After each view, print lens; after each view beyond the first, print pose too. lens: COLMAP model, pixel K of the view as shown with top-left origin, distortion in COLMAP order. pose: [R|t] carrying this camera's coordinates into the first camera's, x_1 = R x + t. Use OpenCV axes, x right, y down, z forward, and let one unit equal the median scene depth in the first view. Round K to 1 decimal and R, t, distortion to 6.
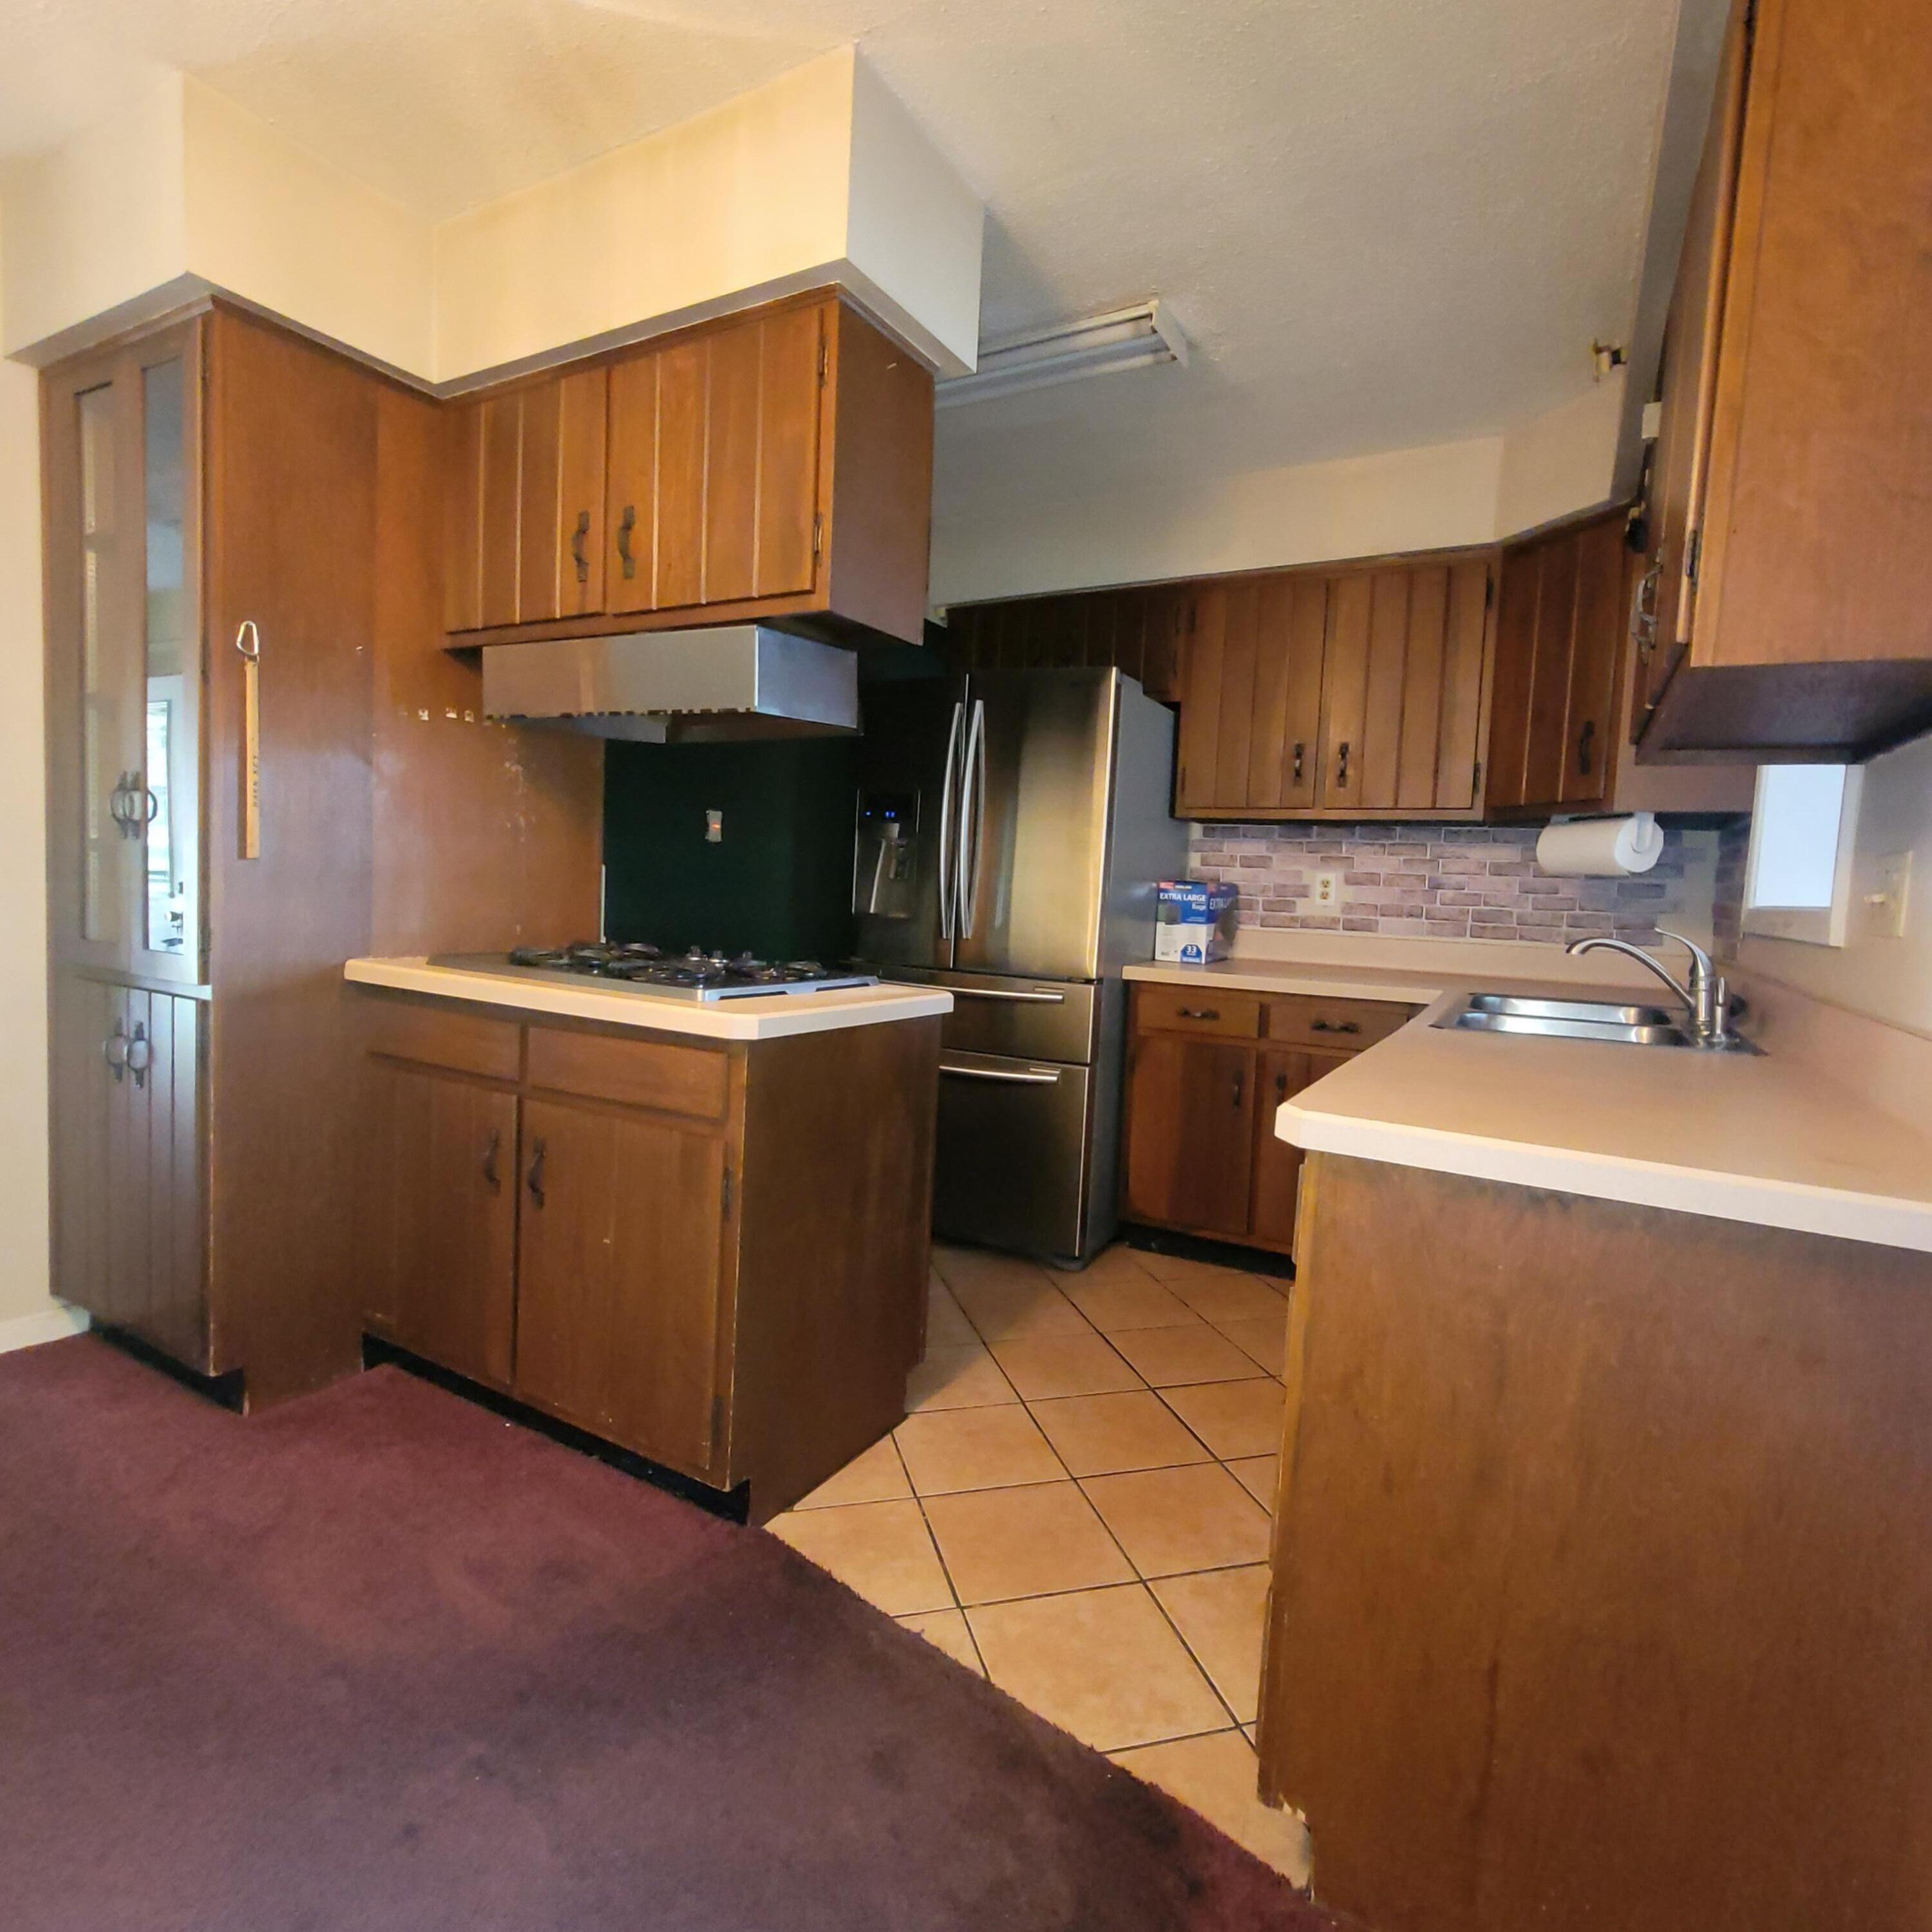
lens RADIAL K [[1052.0, 0, 960.7], [0, 1052.0, 954.6], [0, 0, 1]] dist [-0.006276, -0.000533]
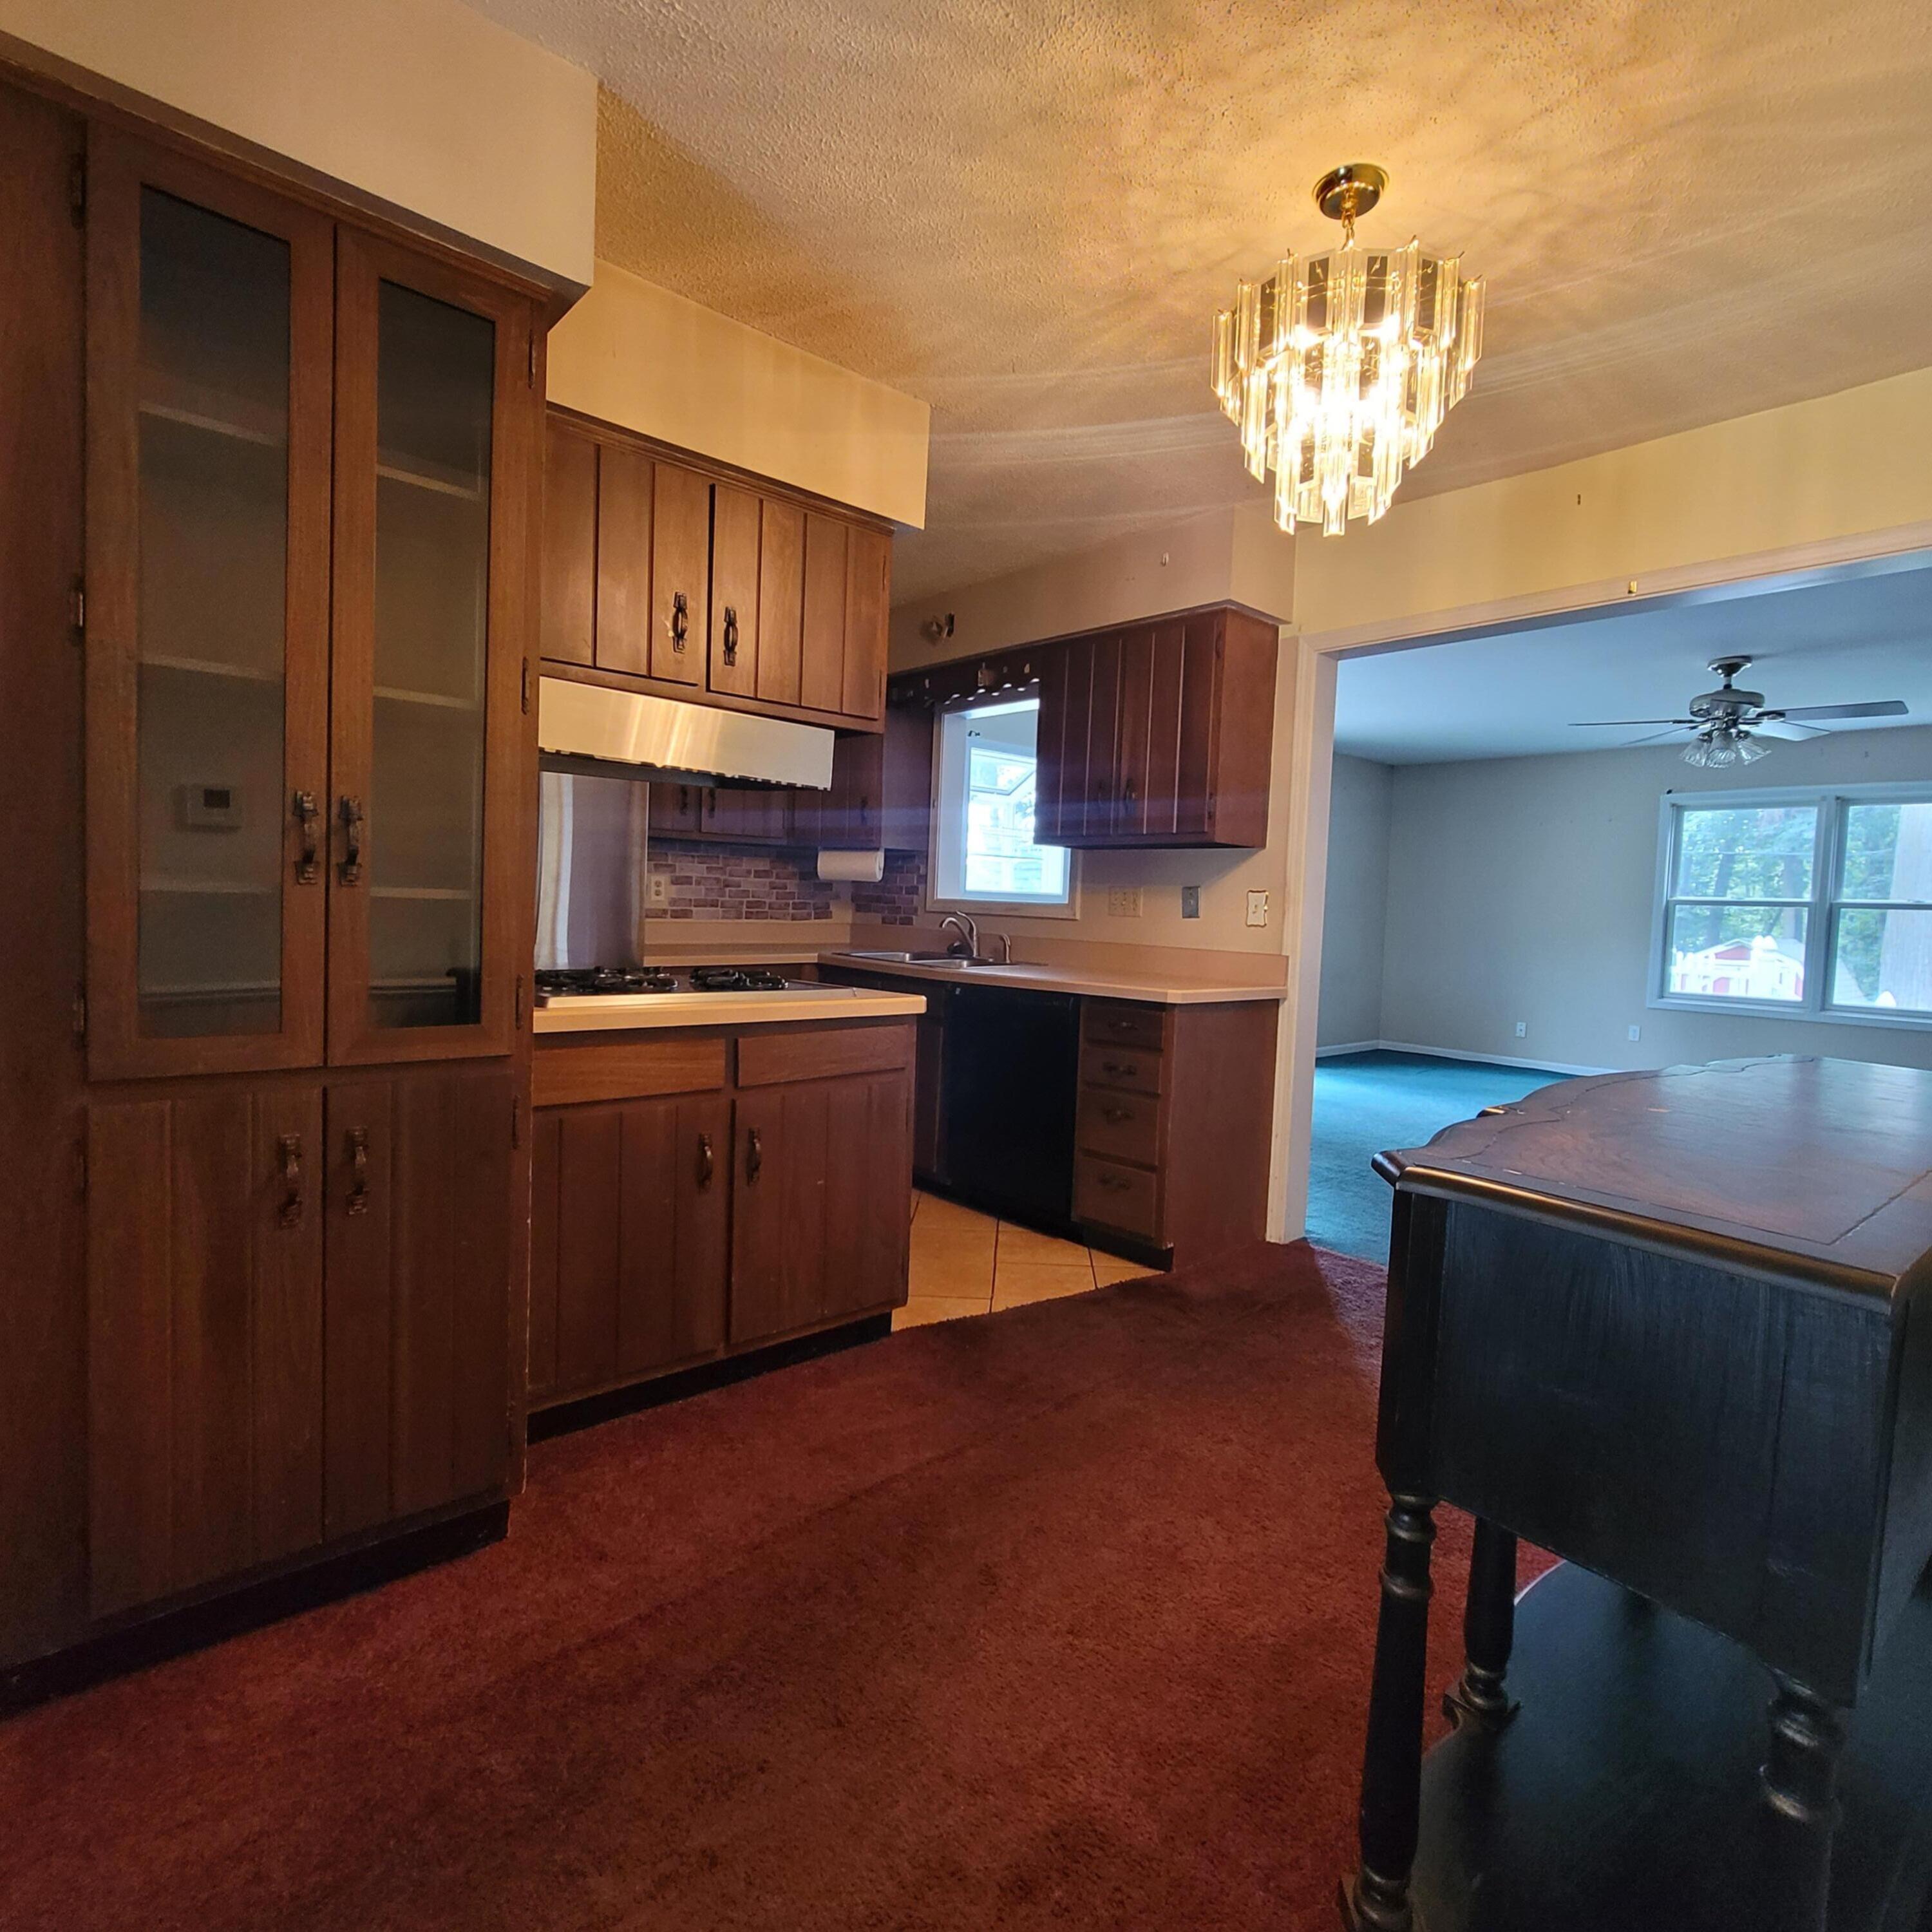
lens RADIAL K [[1052.0, 0, 970.0], [0, 1052.0, 954.0], [0, 0, 1]] dist [-0.006276, -0.000533]
pose [[0.311029, -0.080789, 0.946960, -1.169264], [0.043213, 0.996552, 0.070826, -0.081514], [-0.949417, 0.018892, 0.313448, 0.297749]]
